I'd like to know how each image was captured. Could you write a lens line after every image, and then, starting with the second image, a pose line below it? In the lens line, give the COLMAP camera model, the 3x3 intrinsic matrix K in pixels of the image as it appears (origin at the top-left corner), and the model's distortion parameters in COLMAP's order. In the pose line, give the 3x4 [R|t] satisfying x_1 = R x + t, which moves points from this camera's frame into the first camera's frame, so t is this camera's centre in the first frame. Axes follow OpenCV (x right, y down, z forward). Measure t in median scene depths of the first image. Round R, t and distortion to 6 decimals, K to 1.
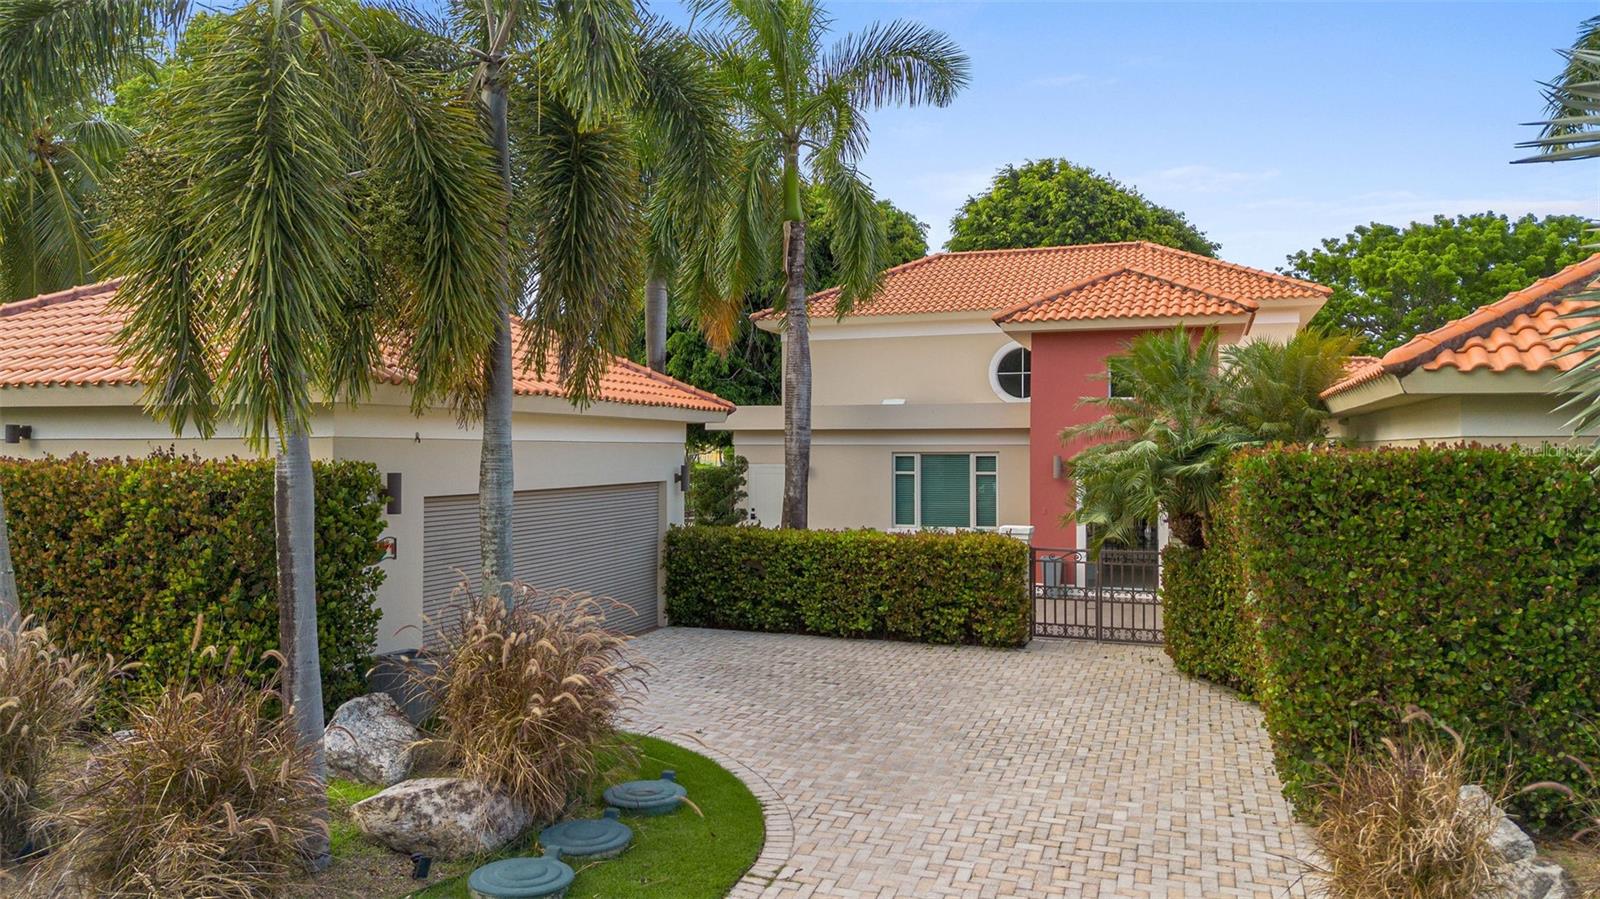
lens RADIAL K [[1146.9, 0, 788.7], [0, 1146.9, 449.5], [0, 0, 1]] dist [0.051767, -0.046333]
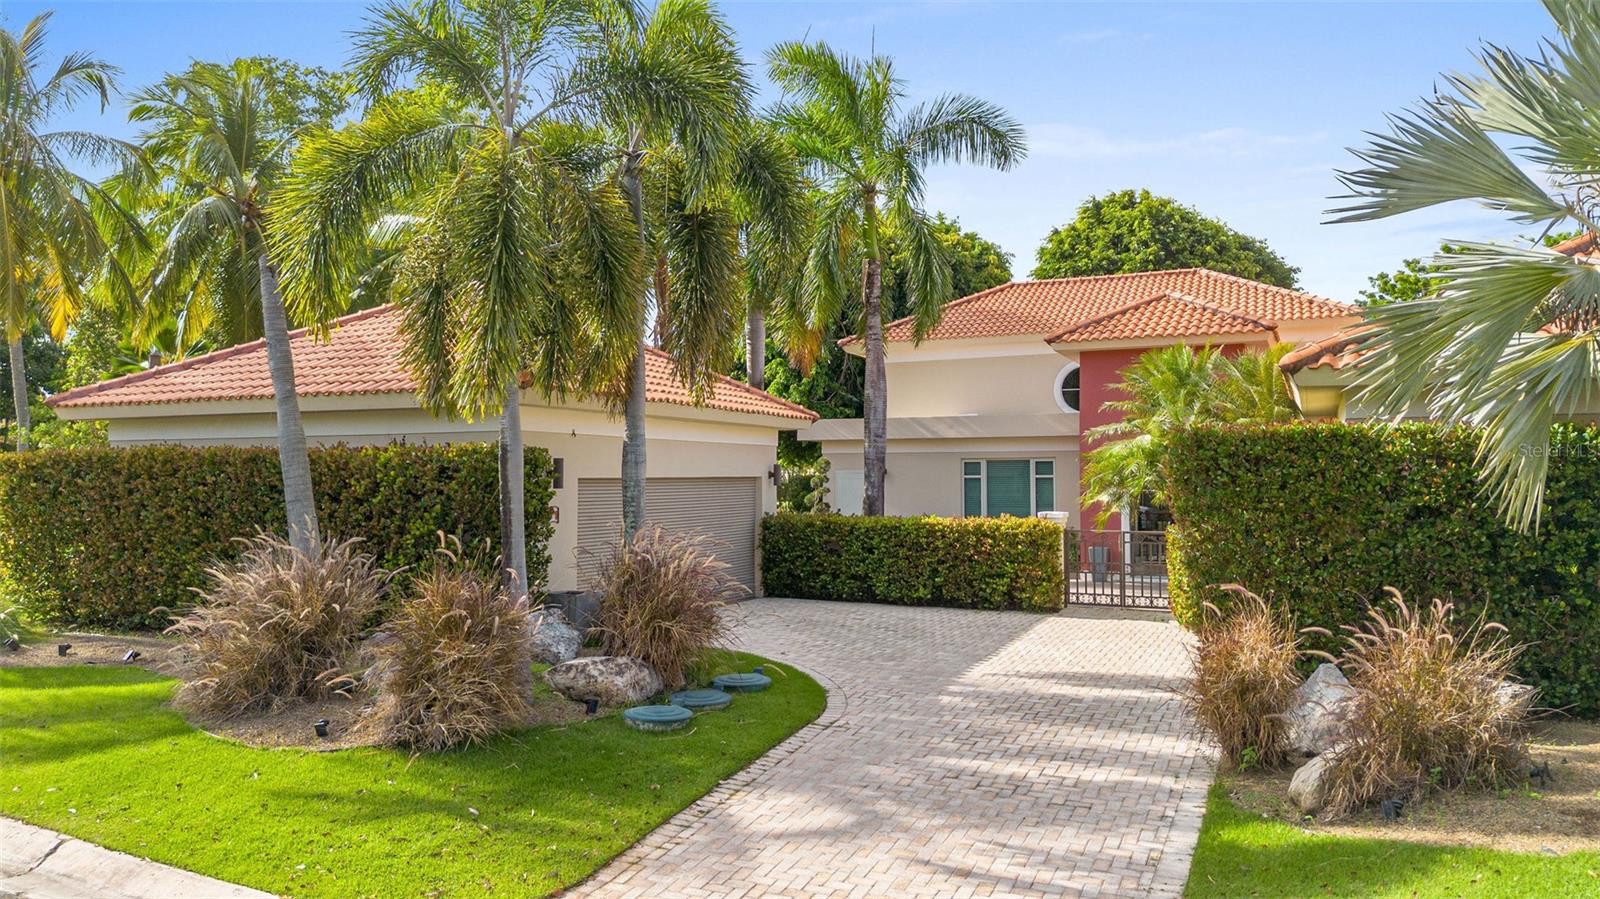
lens RADIAL K [[1146.9, 0, 785.2], [0, 1146.9, 448.8], [0, 0, 1]] dist [0.051767, -0.046333]
pose [[0.995625, -0.005311, -0.093286, 0.041553], [0.002901, 0.999659, -0.025950, 0.039029], [0.093392, 0.025566, 0.995301, -0.269940]]
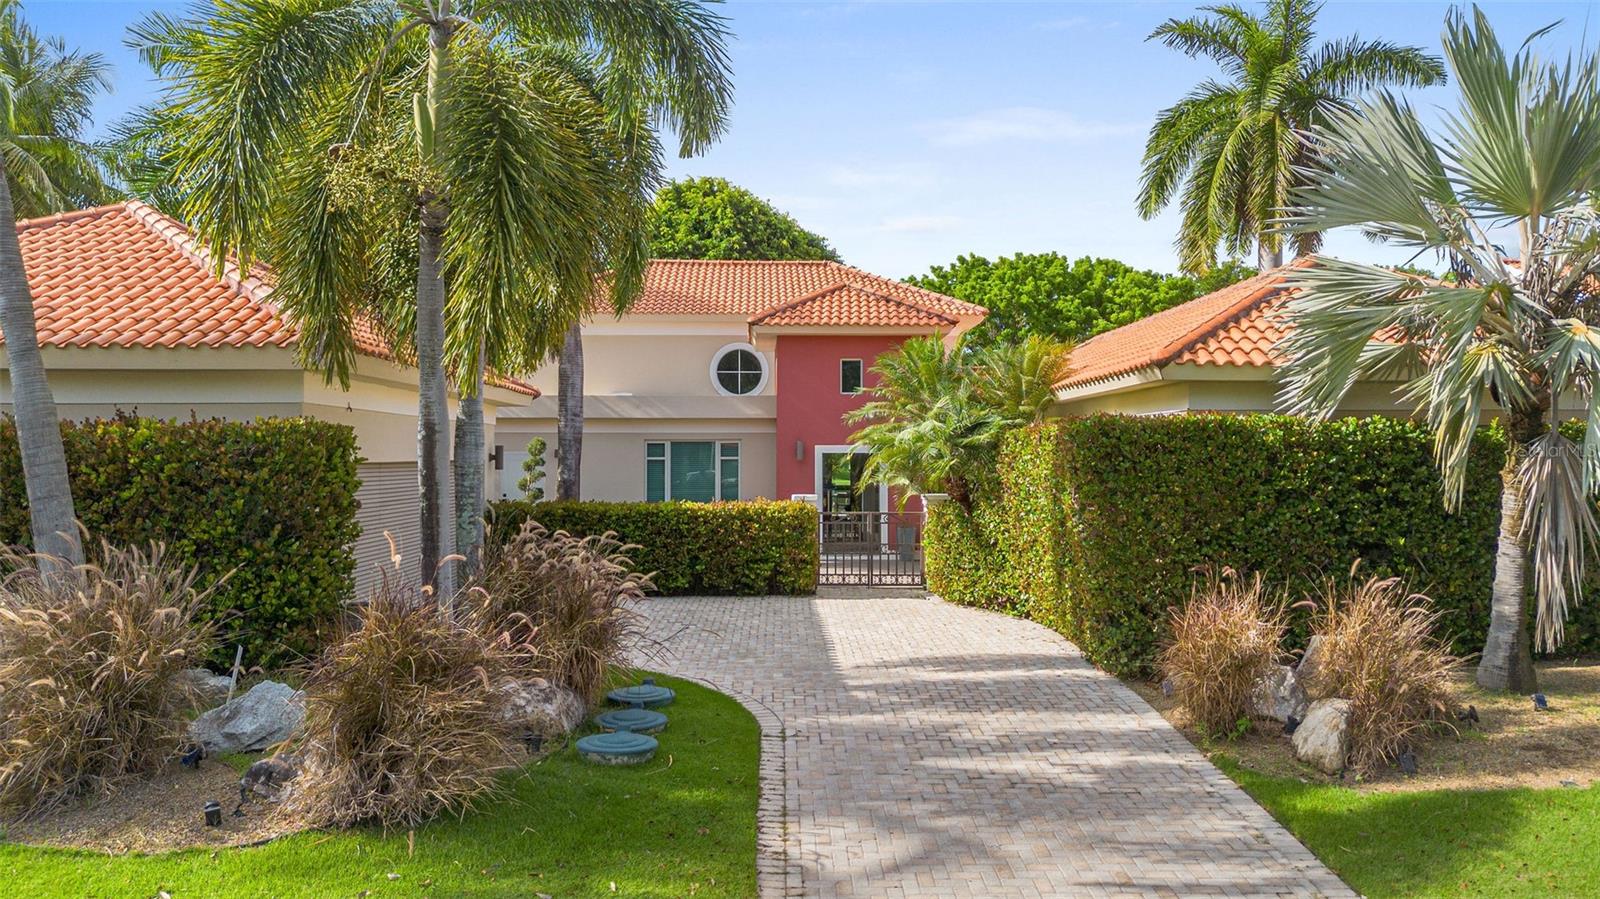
lens RADIAL K [[1146.9, 0, 797.8], [0, 1146.9, 446.3], [0, 0, 1]] dist [0.051767, -0.046333]
pose [[0.936941, 0.001901, 0.349482, -0.280499], [0.000982, 0.999967, -0.008073, 0.032274], [-0.349486, 0.007907, 0.936908, -0.142803]]
